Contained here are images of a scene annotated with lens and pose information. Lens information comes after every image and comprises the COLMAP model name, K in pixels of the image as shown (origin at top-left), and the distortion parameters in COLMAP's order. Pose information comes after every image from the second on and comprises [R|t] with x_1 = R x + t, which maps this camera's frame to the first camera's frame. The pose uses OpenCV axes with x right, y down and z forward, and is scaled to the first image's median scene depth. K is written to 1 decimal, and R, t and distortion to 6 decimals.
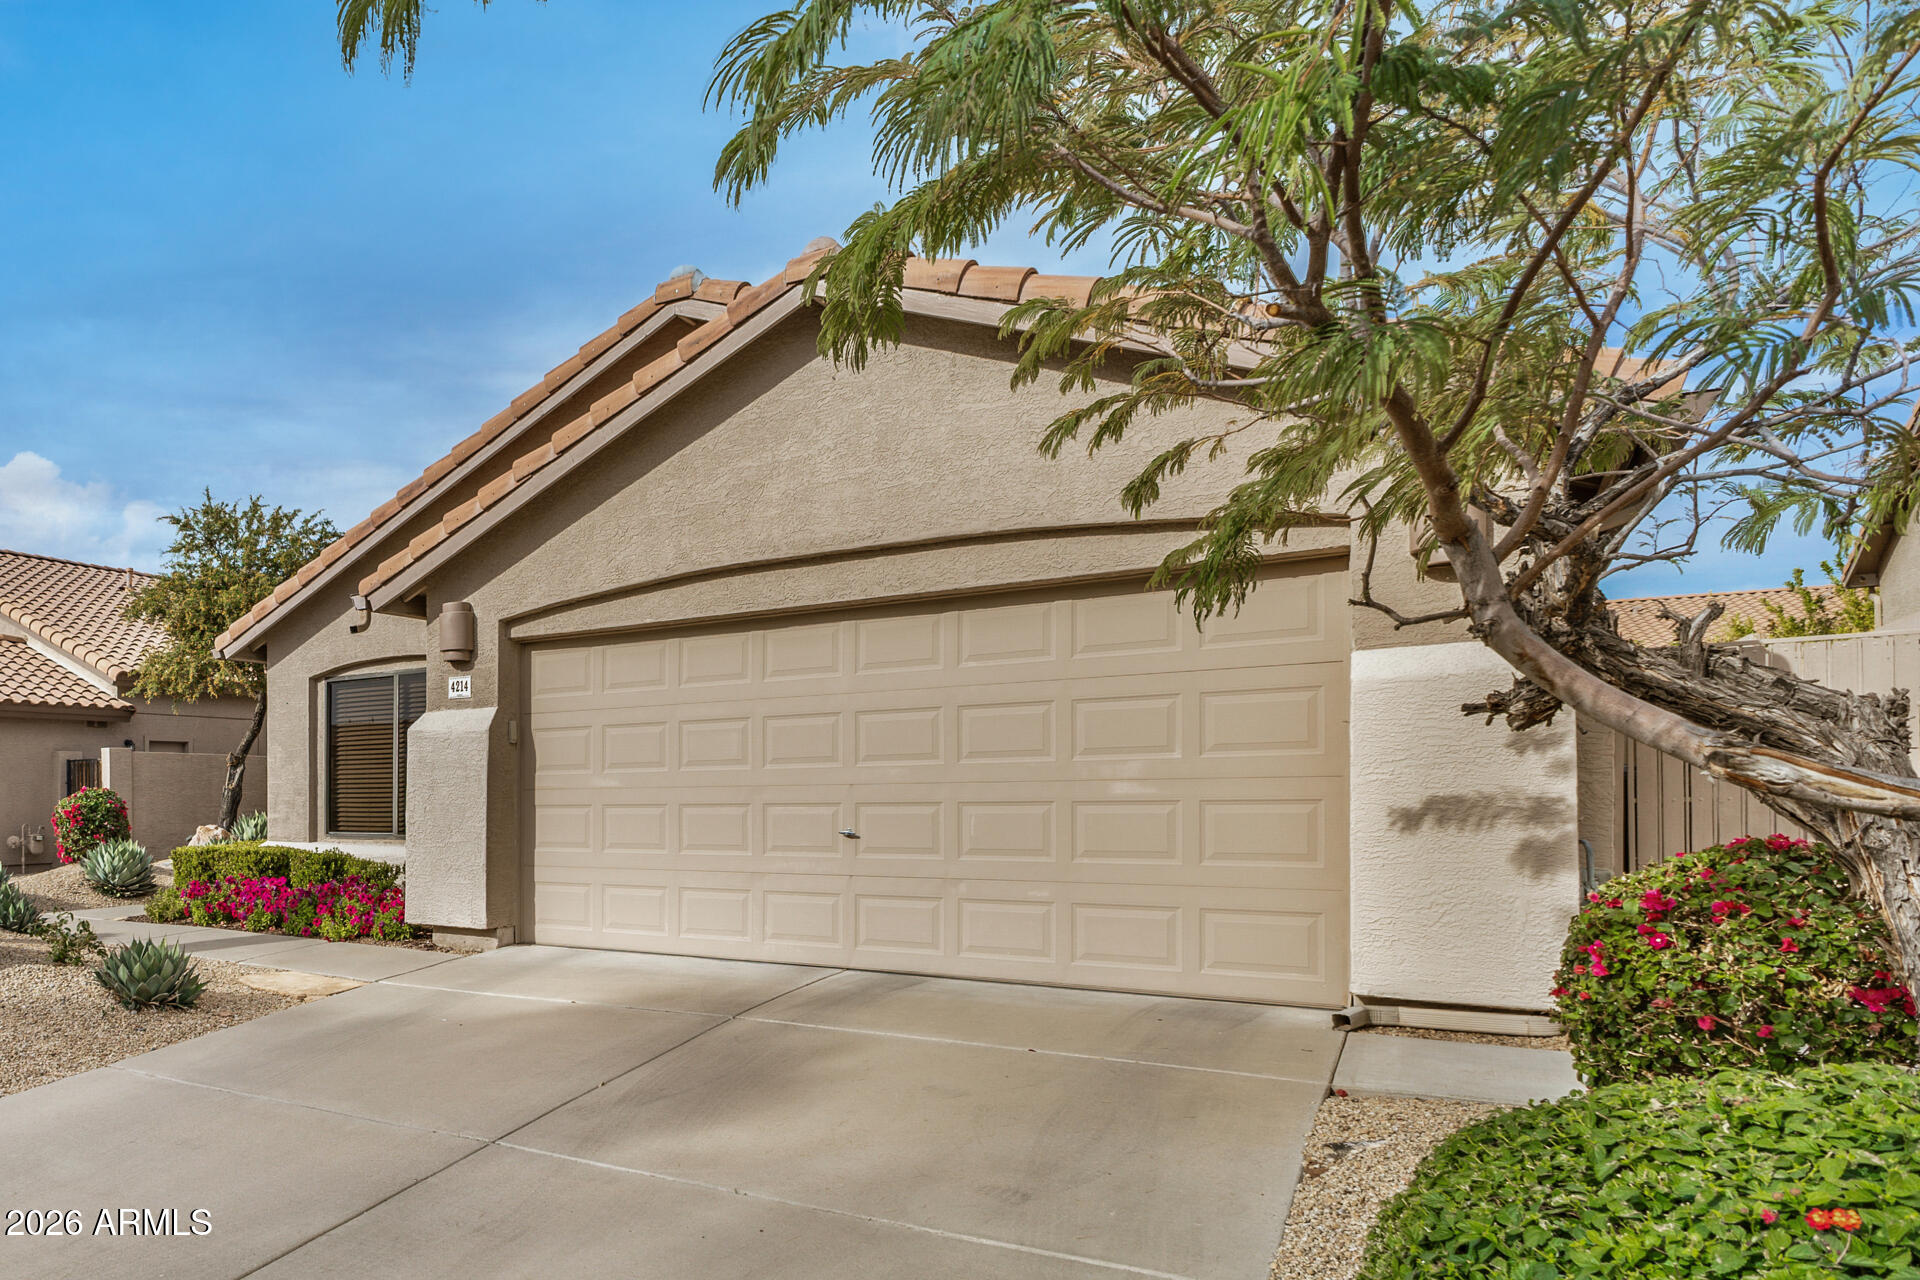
lens RADIAL K [[835.3, 0, 959.3], [0, 835.3, 625.0], [0, 0, 1]] dist [0.012081, -0.000921]
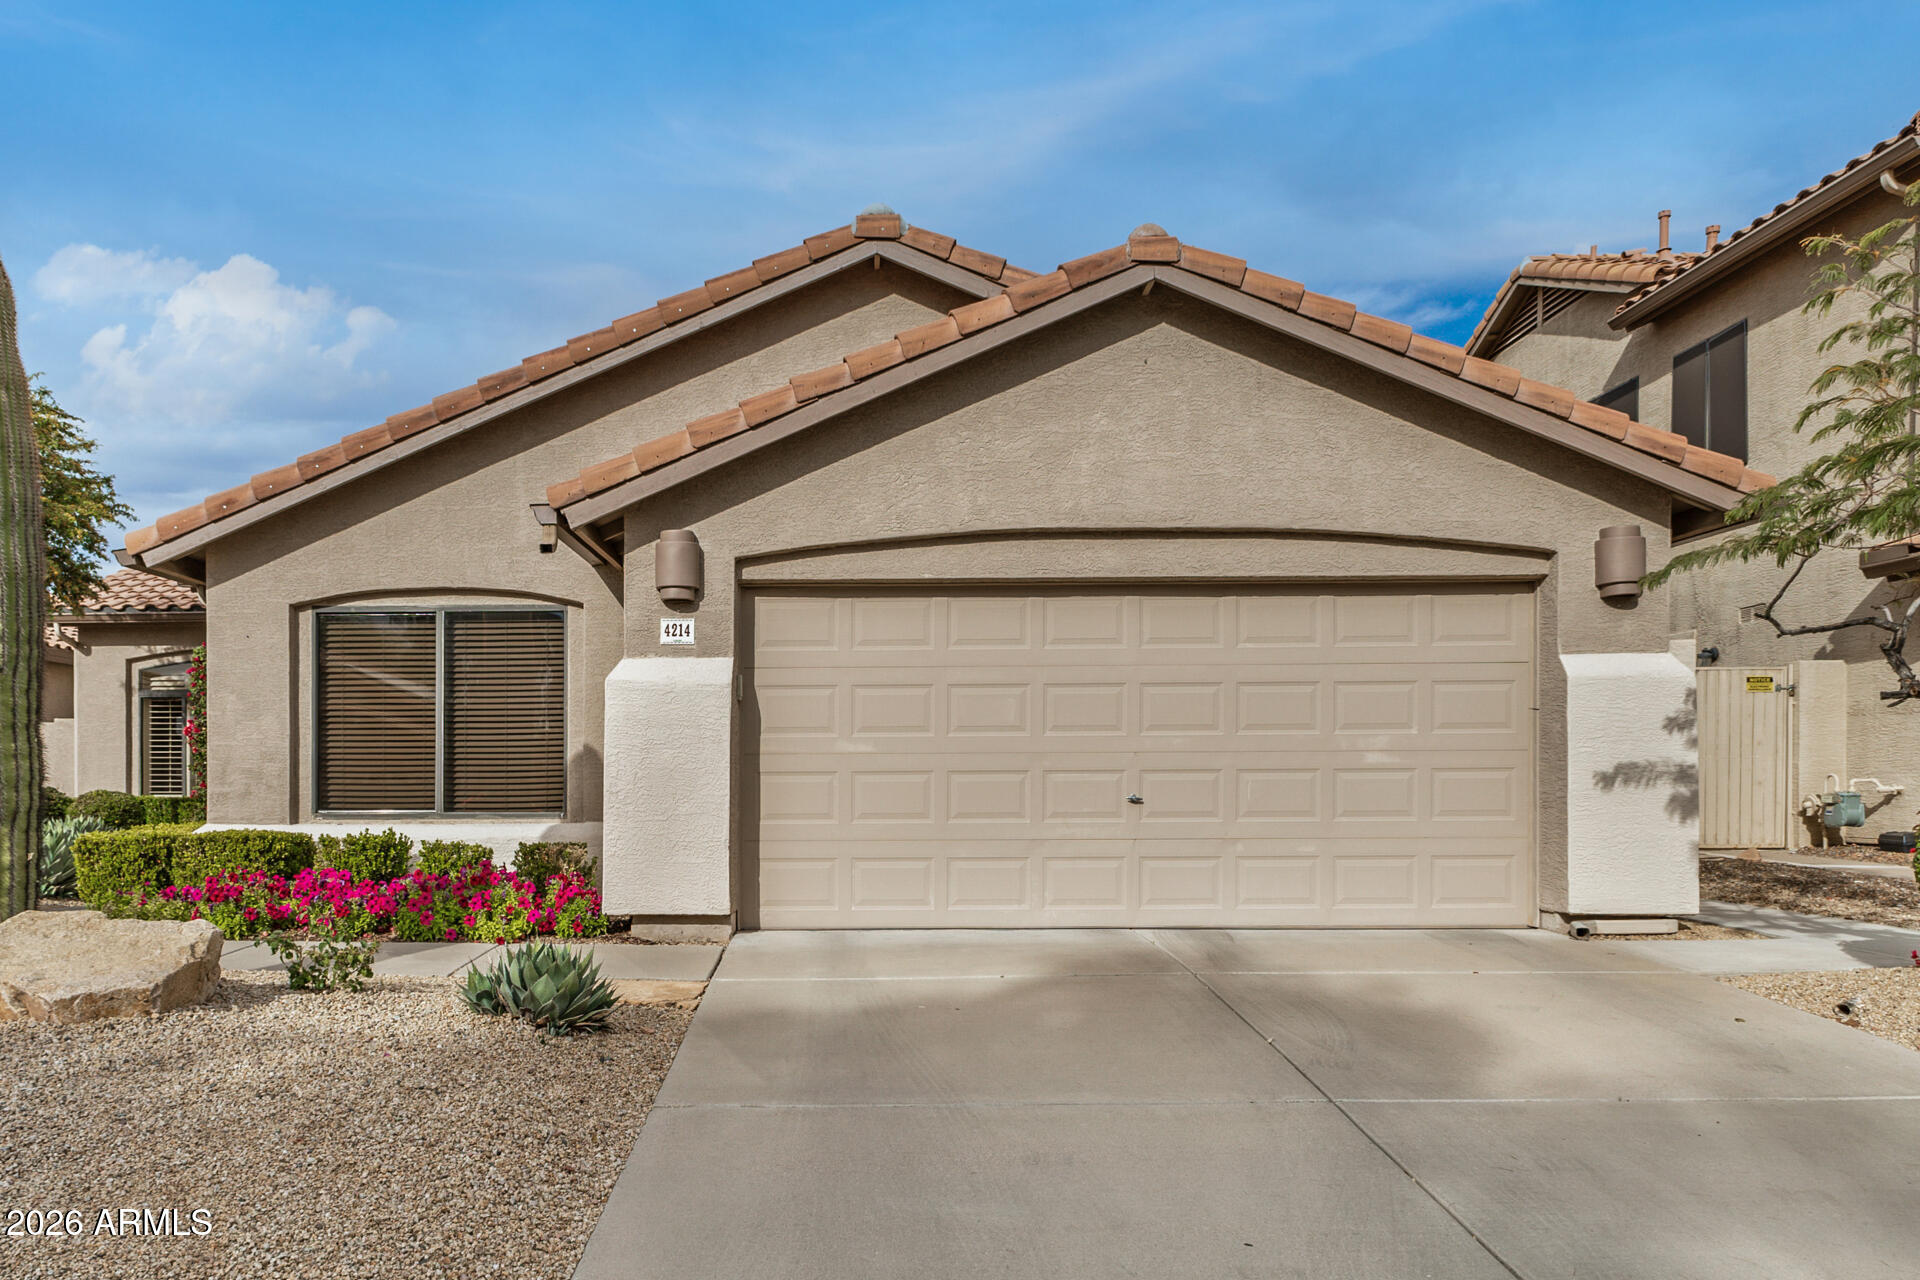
lens RADIAL K [[778.4, 0, 959.6], [0, 778.4, 630.7], [0, 0, 1]] dist [0.003750, 0.000261]
pose [[0.918140, 0.076438, 0.388813, -0.690698], [-0.079281, 0.996814, -0.008753, 0.062594], [-0.388243, -0.022789, 0.921275, 0.185057]]
